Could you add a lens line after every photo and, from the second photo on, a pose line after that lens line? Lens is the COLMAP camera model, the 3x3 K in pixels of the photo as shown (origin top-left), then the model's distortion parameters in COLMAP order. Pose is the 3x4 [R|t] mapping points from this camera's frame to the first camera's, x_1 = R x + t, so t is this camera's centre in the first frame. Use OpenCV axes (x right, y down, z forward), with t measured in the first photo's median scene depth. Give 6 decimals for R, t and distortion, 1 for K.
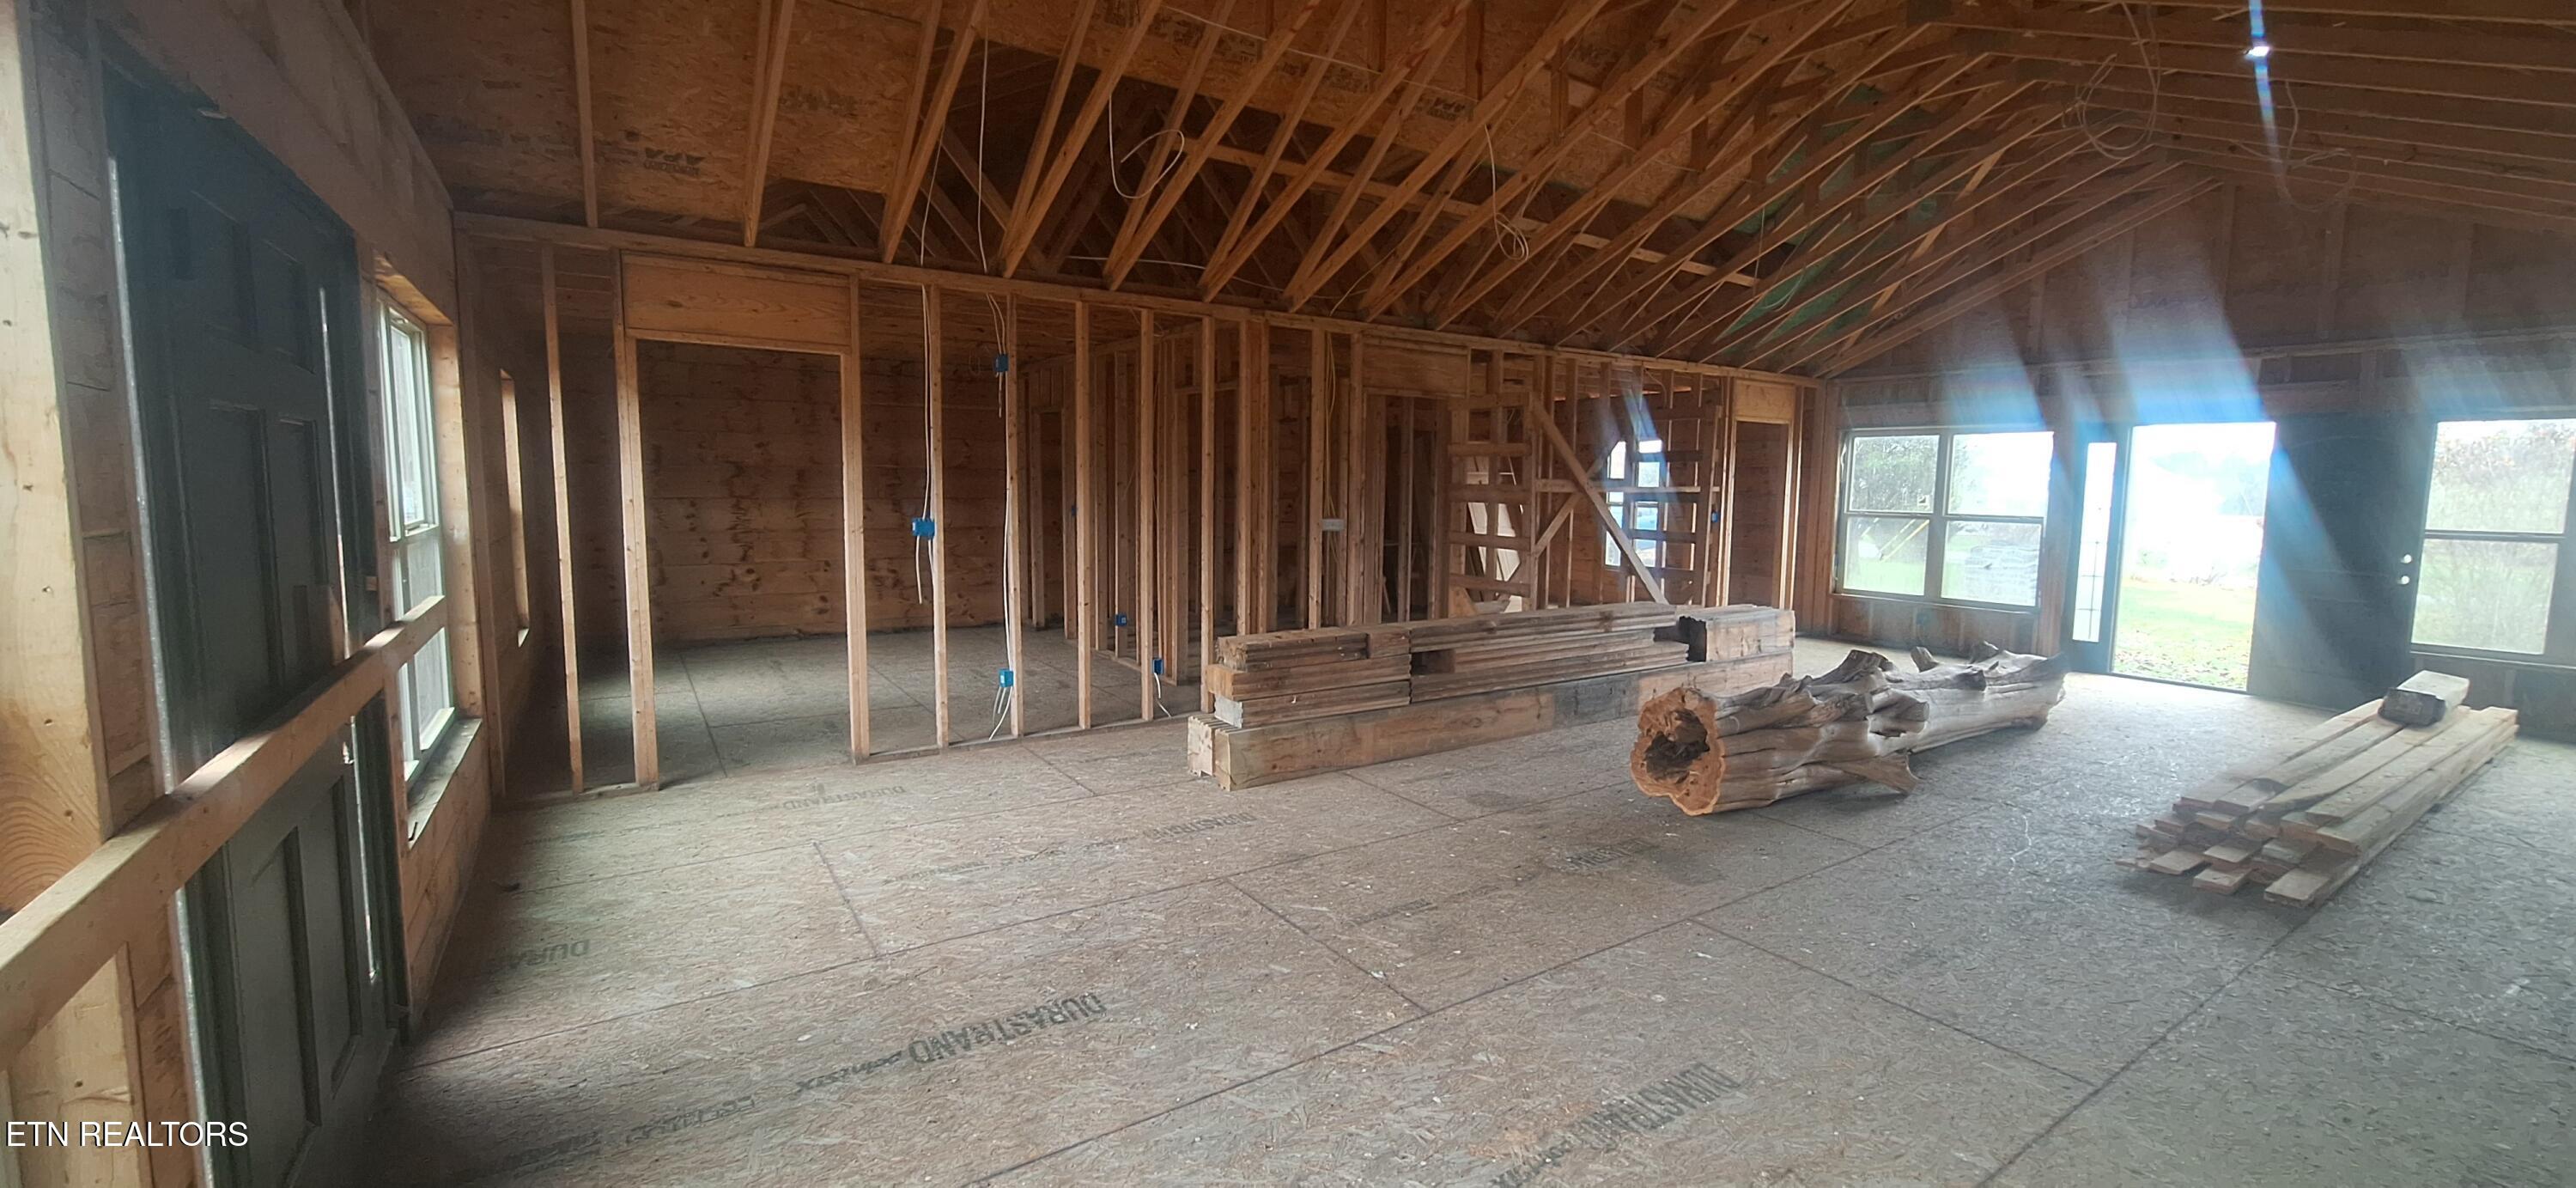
lens RADIAL K [[1033.8, 0, 1290.7], [0, 1033.8, 585.2], [0, 0, 1]] dist [-0.000208, 0.000152]
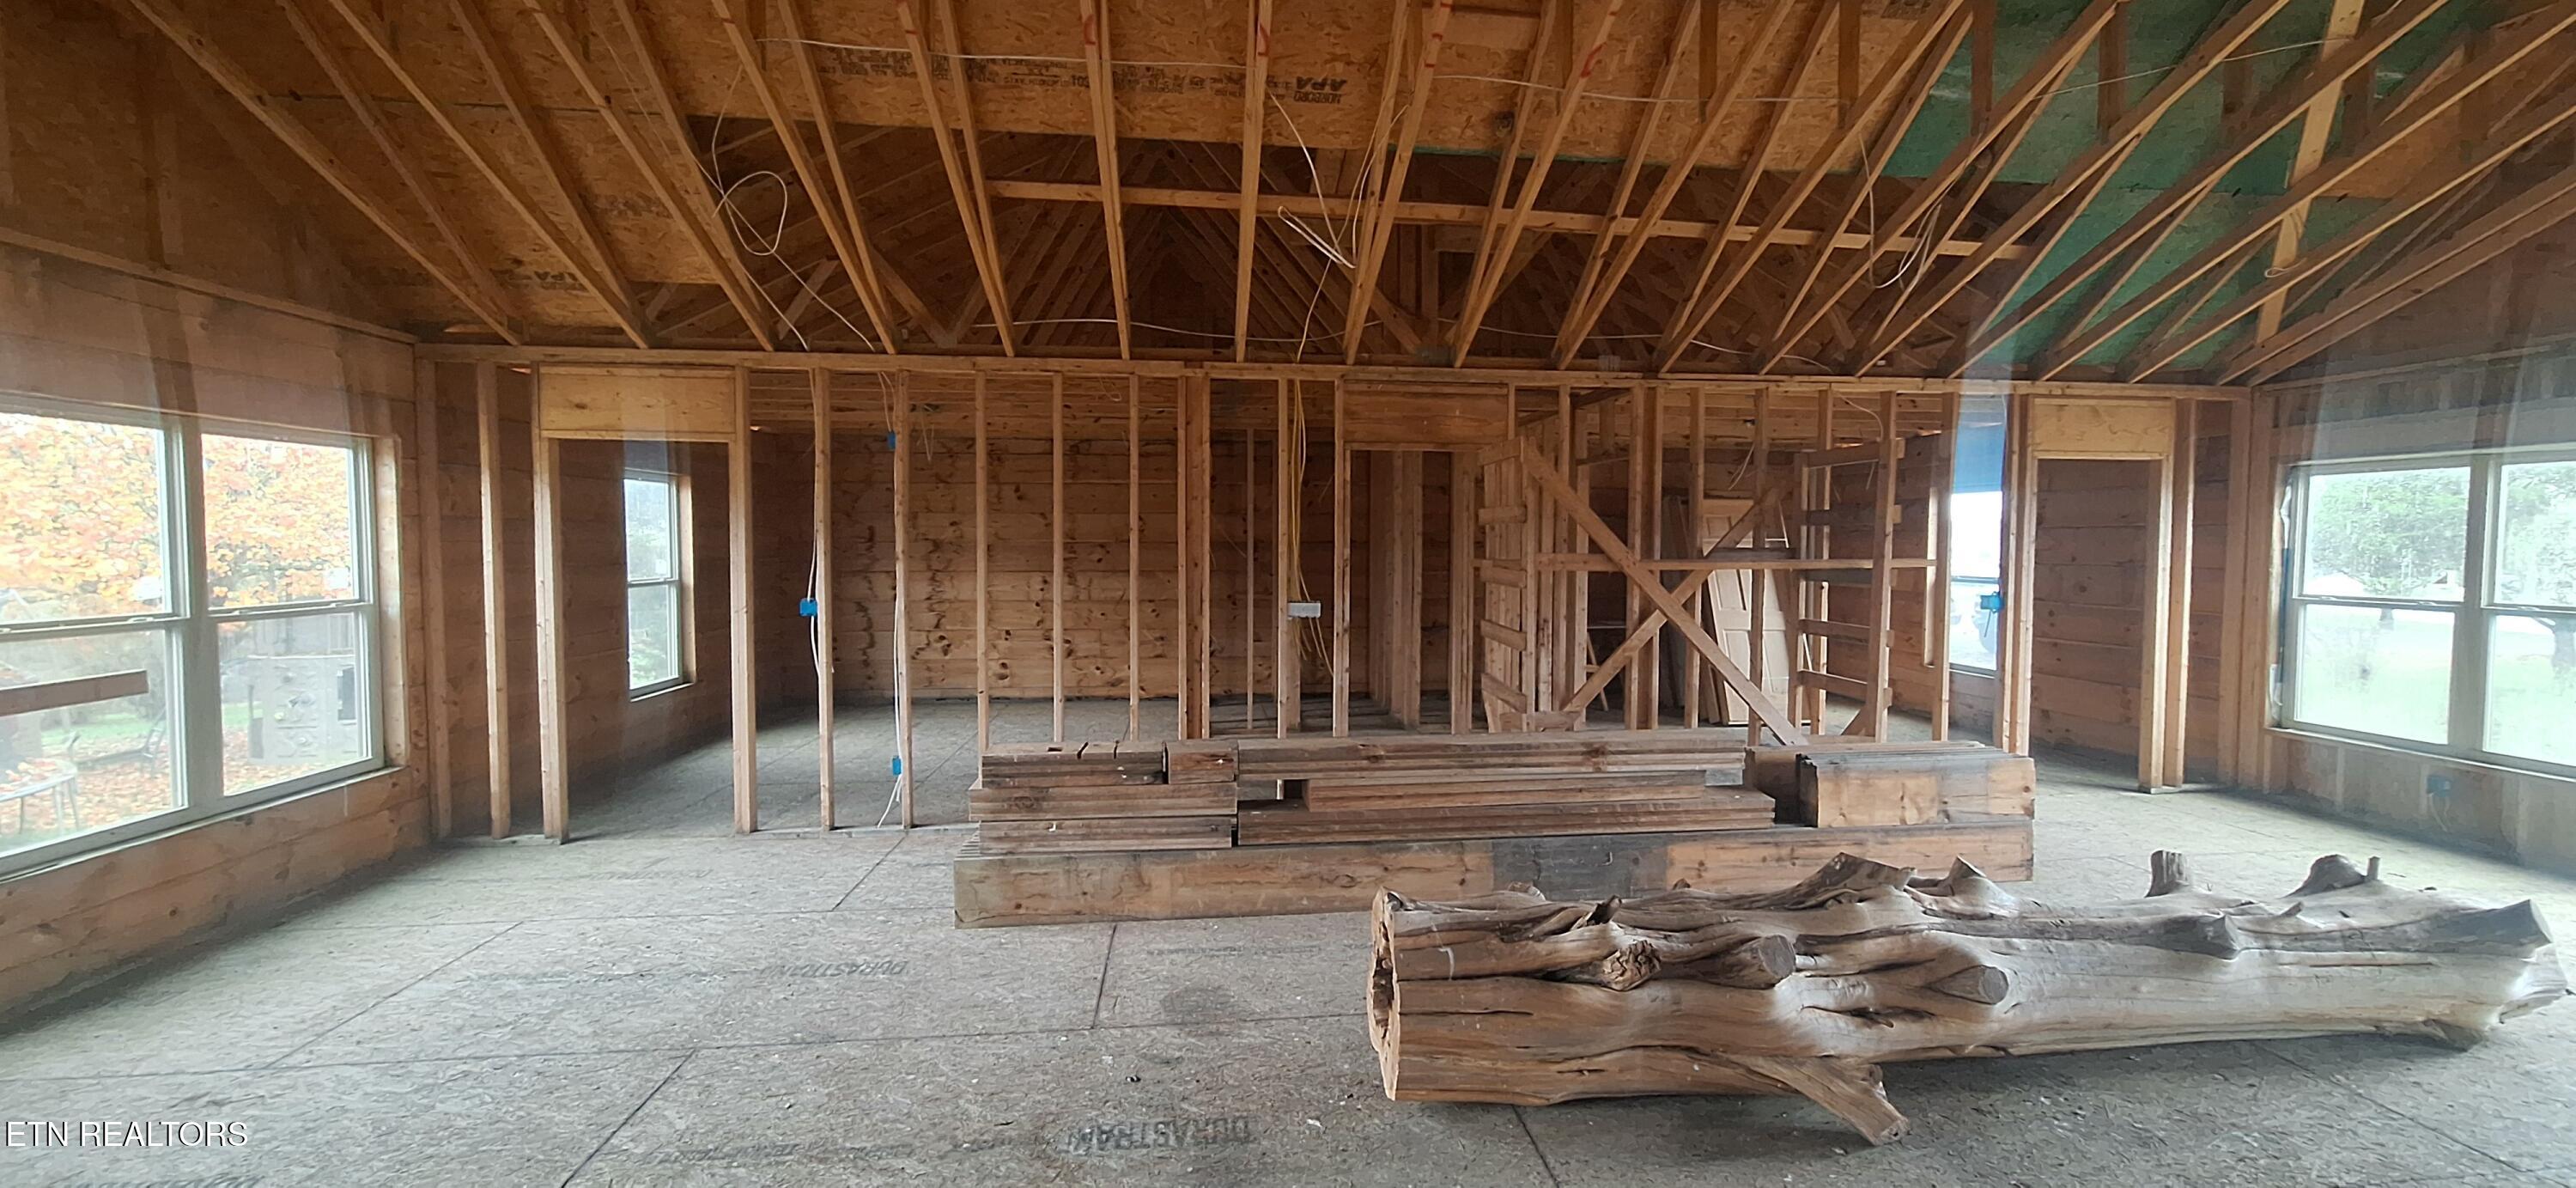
lens RADIAL K [[992.3, 0, 1290.6], [0, 992.3, 606.3], [0, 0, 1]] dist [-0.000710, -0.000058]
pose [[0.887902, 0.011626, -0.459885, 0.449892], [-0.035295, 0.998456, -0.042905, -0.030304], [0.458676, 0.054327, 0.886941, 0.326960]]
